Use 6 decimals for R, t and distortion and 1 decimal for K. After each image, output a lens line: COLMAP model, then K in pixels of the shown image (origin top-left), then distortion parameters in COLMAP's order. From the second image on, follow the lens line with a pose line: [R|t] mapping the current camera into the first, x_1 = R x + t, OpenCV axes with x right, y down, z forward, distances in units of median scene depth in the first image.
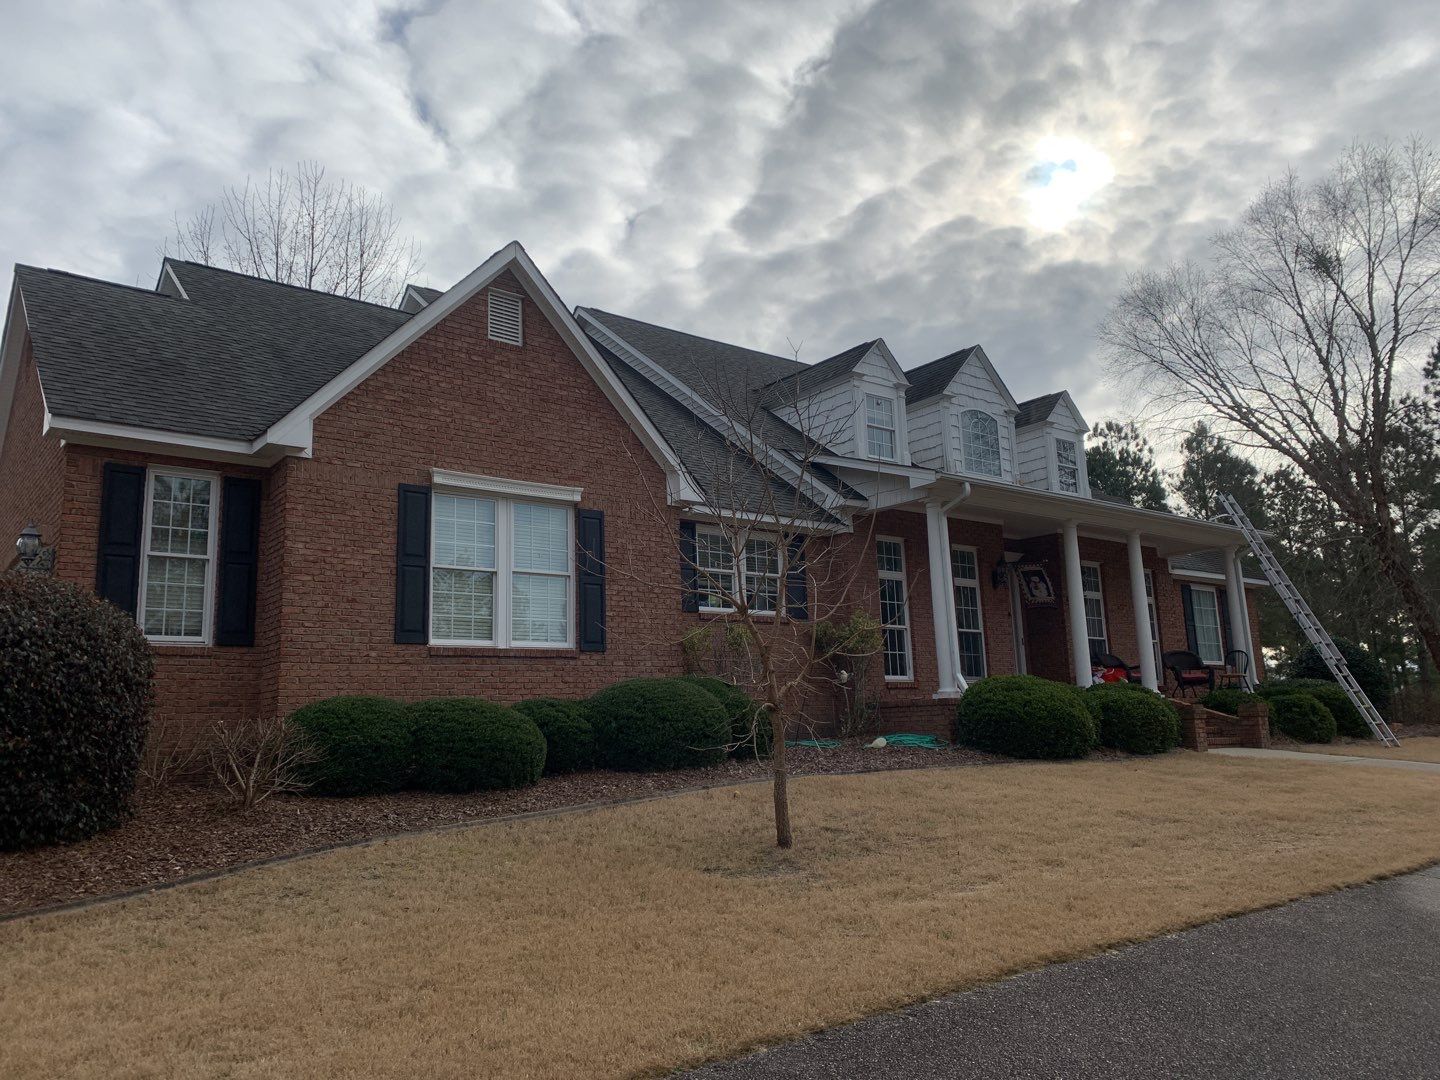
lens RADIAL K [[1136.1, 0, 710.8], [0, 1136.1, 536.5], [0, 0, 1]] dist [0.013550, -0.004555]
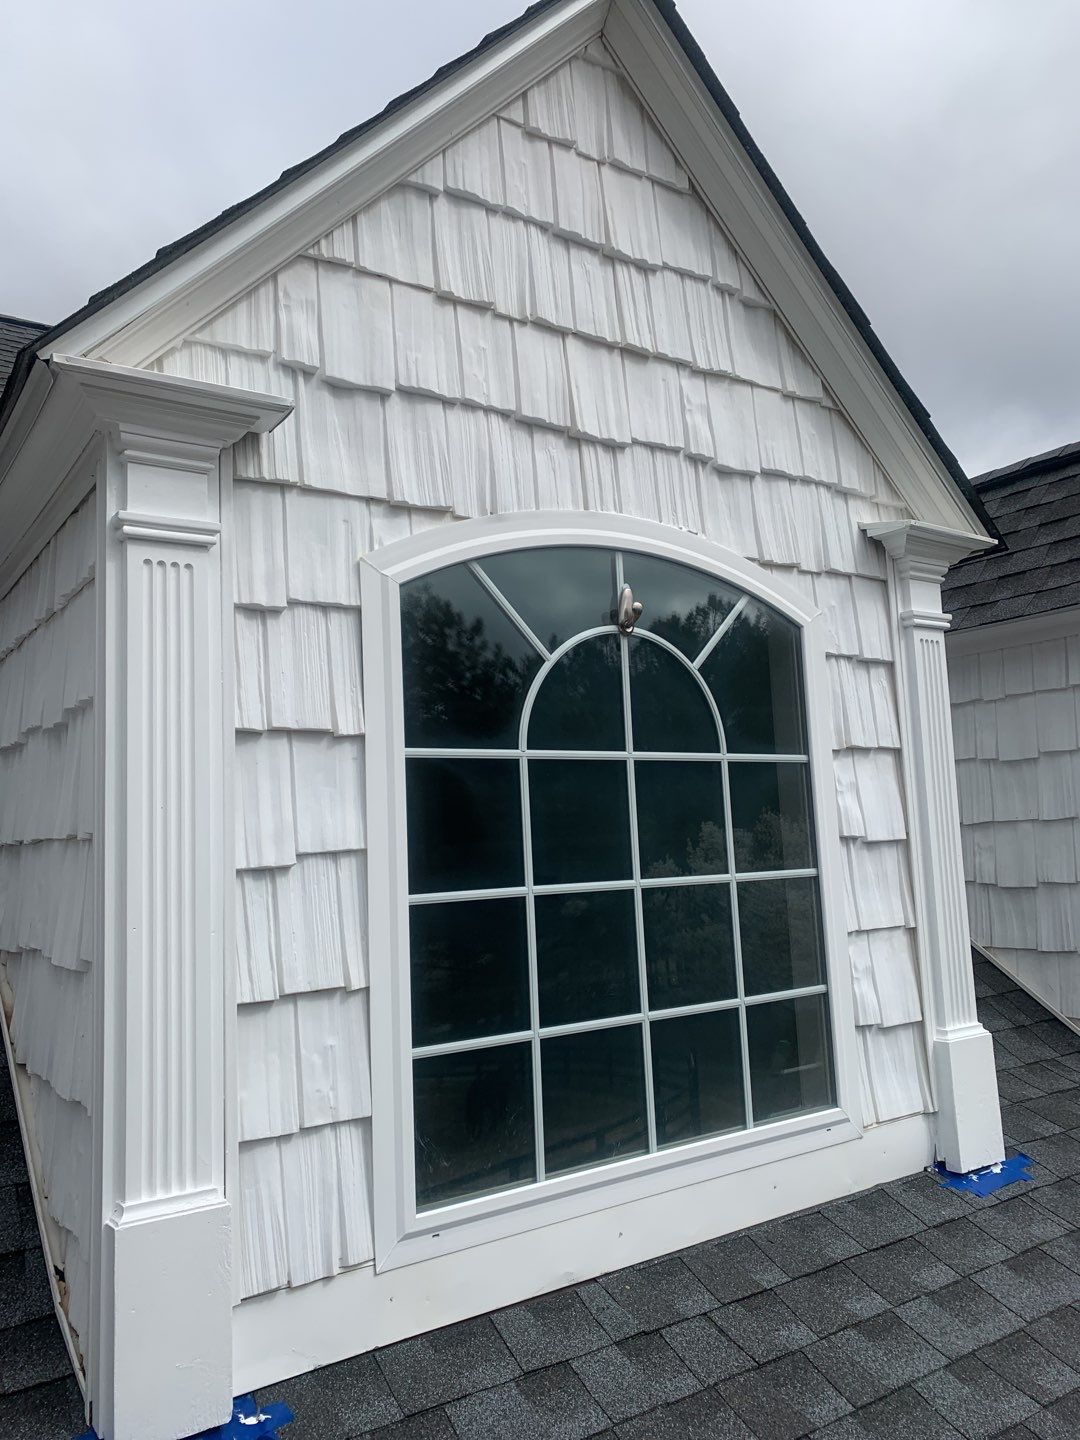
lens RADIAL K [[1074.4, 0, 541.7], [0, 1074.4, 729.9], [0, 0, 1]] dist [-0.001890, -0.002909]
pose [[0.993942, -0.016168, -0.108712, 0.357285], [0.023248, 0.997667, 0.064181, -0.148153], [0.107421, -0.066320, 0.991999, 1.330610]]
